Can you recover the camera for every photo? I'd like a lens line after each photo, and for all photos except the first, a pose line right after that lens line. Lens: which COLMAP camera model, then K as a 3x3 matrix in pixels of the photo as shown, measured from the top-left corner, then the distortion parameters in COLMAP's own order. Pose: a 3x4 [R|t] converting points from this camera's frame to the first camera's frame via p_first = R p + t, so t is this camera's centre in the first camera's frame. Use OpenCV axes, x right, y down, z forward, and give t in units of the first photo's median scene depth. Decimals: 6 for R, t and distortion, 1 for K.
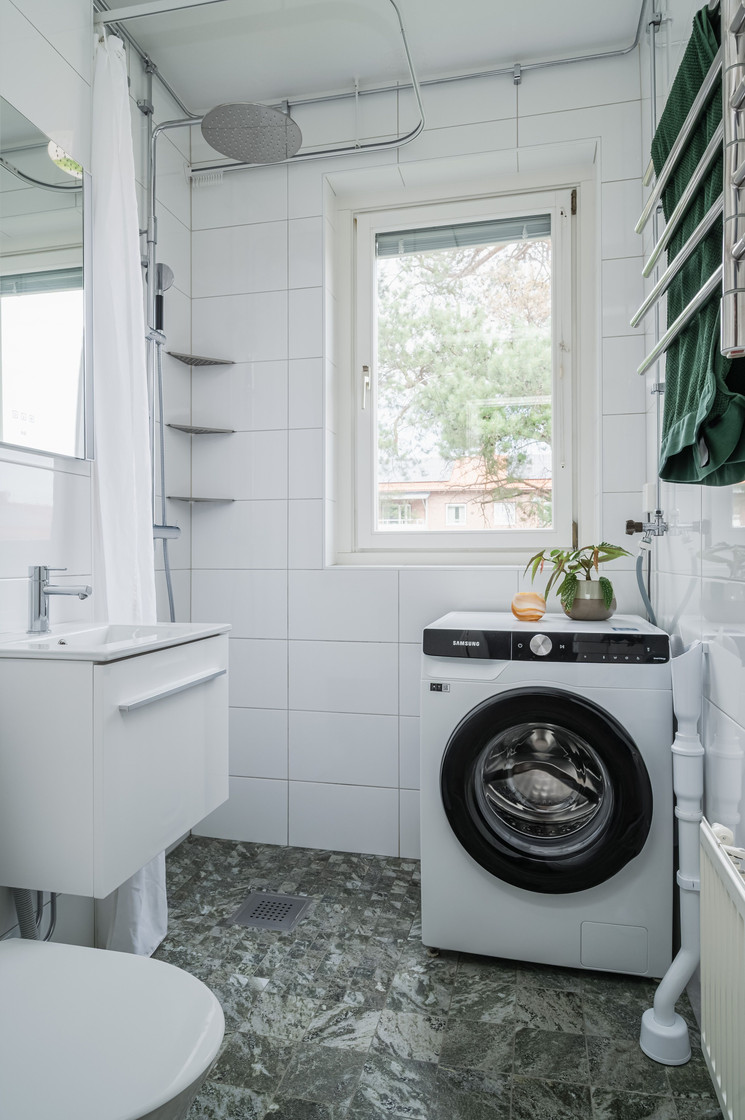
lens RADIAL K [[704.5, 0, 367.9], [0, 704.5, 560.9], [0, 0, 1]] dist [0.002693, -0.002622]
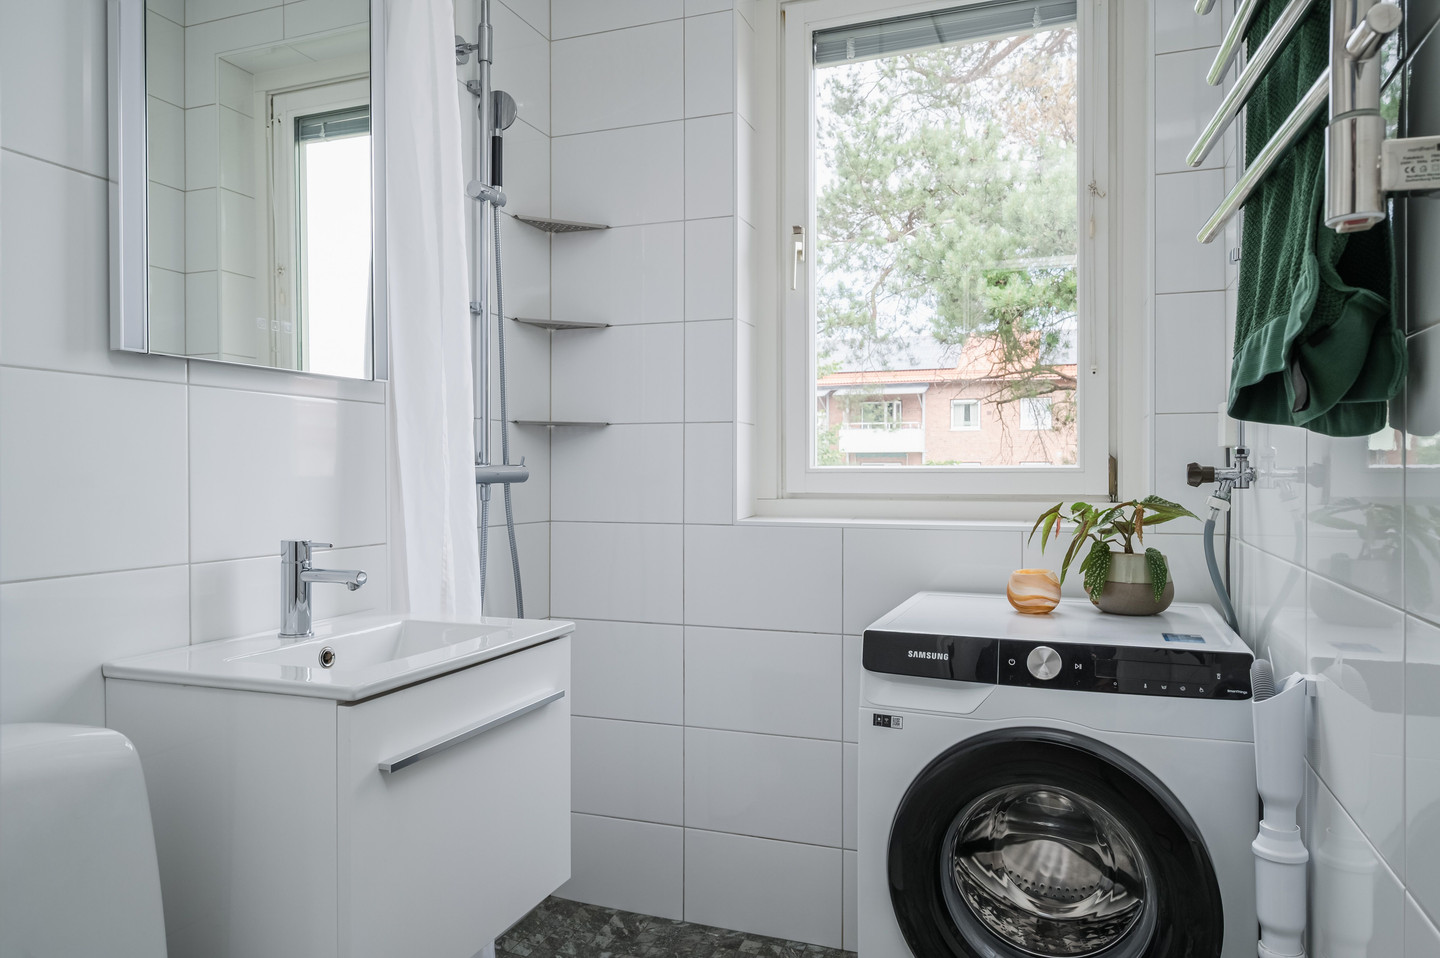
lens RADIAL K [[956.2, 0, 737.8], [0, 956.2, 479.9], [0, 0, 1]] dist [0.000576, -0.001037]
pose [[0.993262, 0.001746, -0.115881, 0.053868], [-0.000895, 0.999972, 0.007390, -0.042313], [0.115891, -0.007237, 0.993236, 0.079717]]
